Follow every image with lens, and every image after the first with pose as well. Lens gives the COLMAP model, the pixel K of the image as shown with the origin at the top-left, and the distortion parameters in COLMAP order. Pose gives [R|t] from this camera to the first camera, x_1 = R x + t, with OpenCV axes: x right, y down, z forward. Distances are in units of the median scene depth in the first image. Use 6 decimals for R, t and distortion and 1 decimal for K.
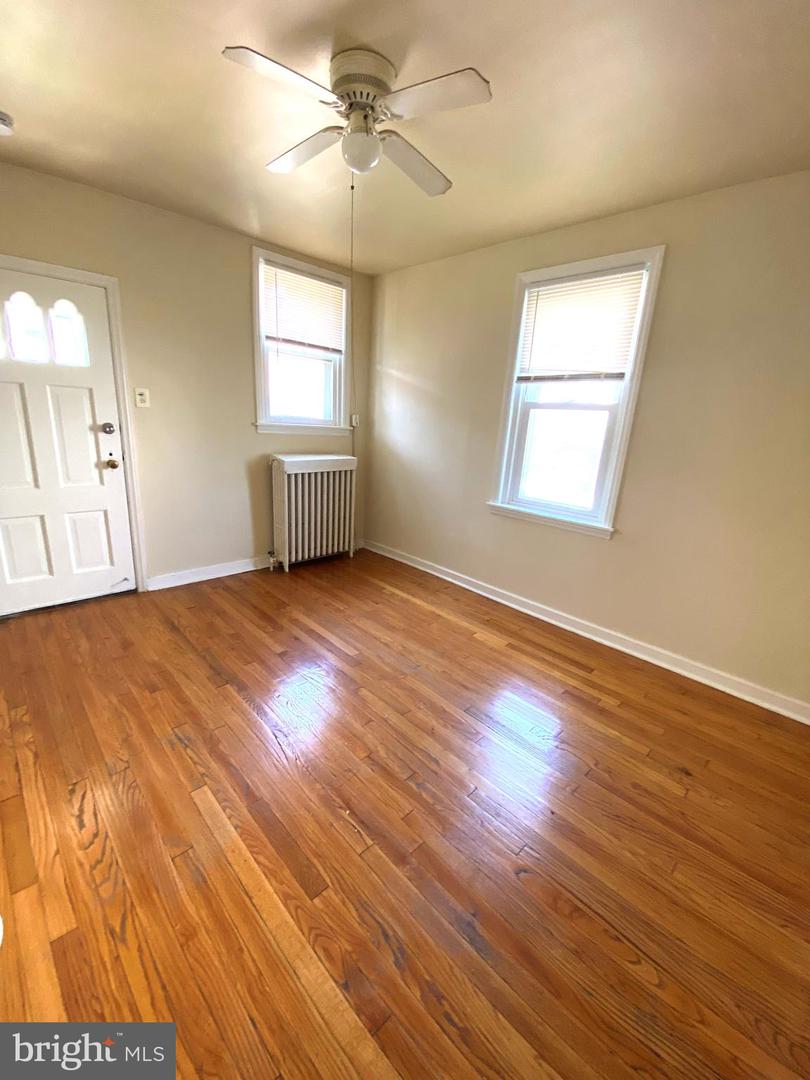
lens RADIAL K [[439.2, 0, 405.0], [0, 439.2, 540.0], [0, 0, 1]] dist [0.033362, -0.028089]
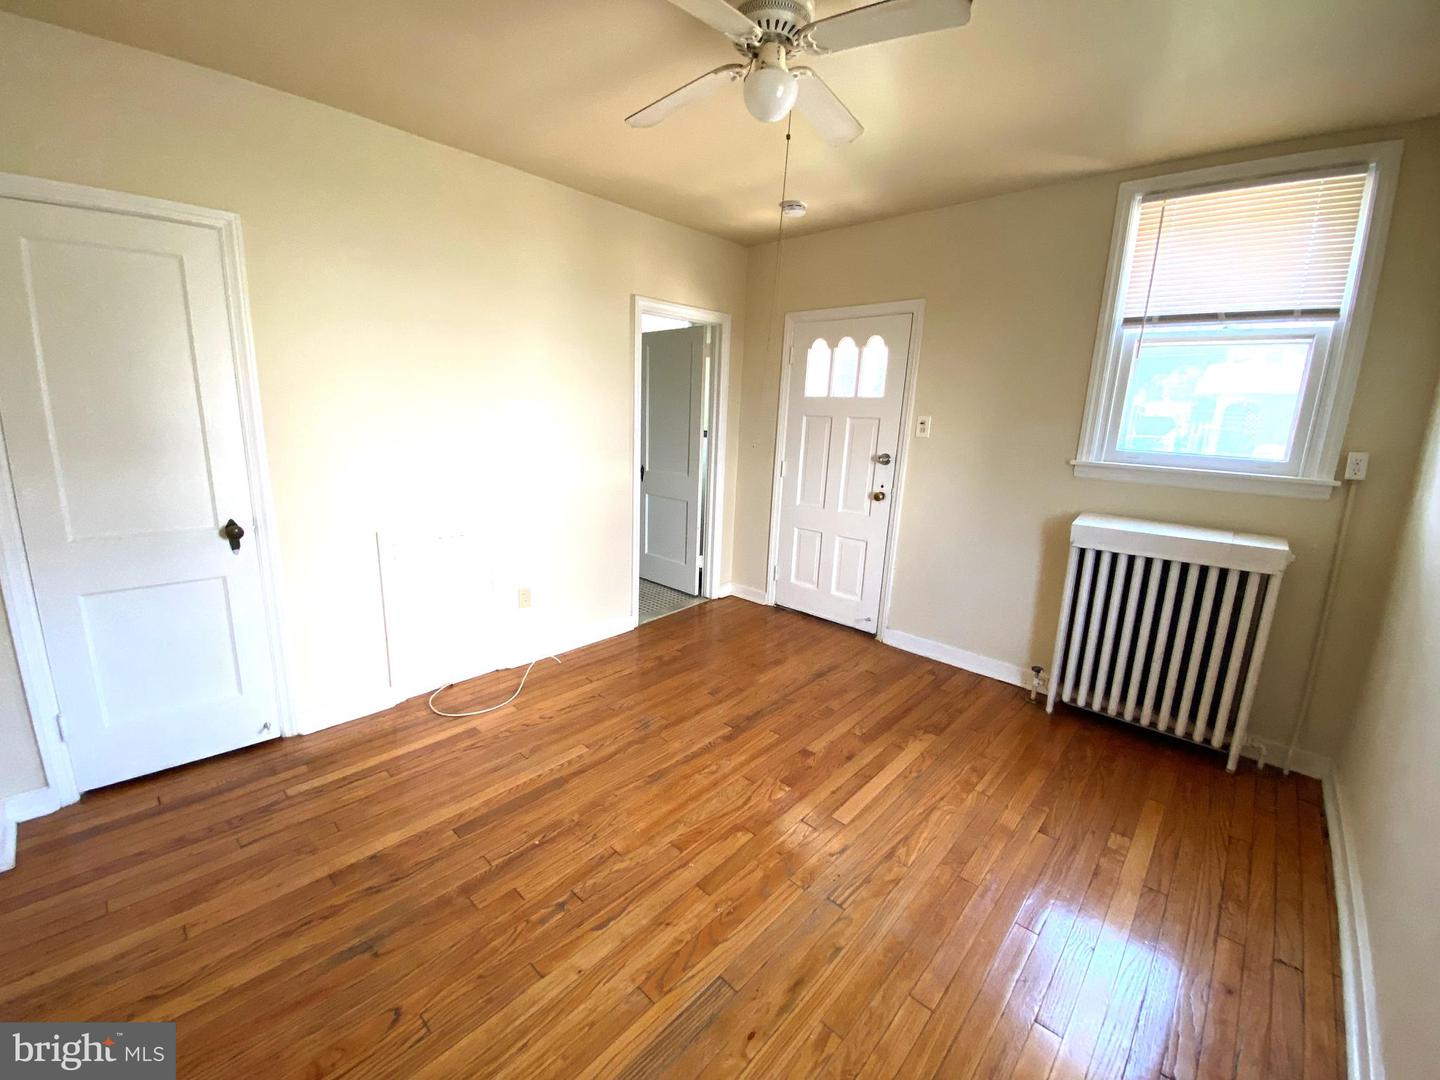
lens RADIAL K [[585.6, 0, 725.9], [0, 585.6, 536.1], [0, 0, 1]] dist [0.033362, -0.028089]
pose [[0.052730, 0.153015, -0.986816, 0.554831], [-0.297321, 0.945780, 0.130764, -0.153010], [0.953320, 0.286506, 0.095366, 0.580774]]
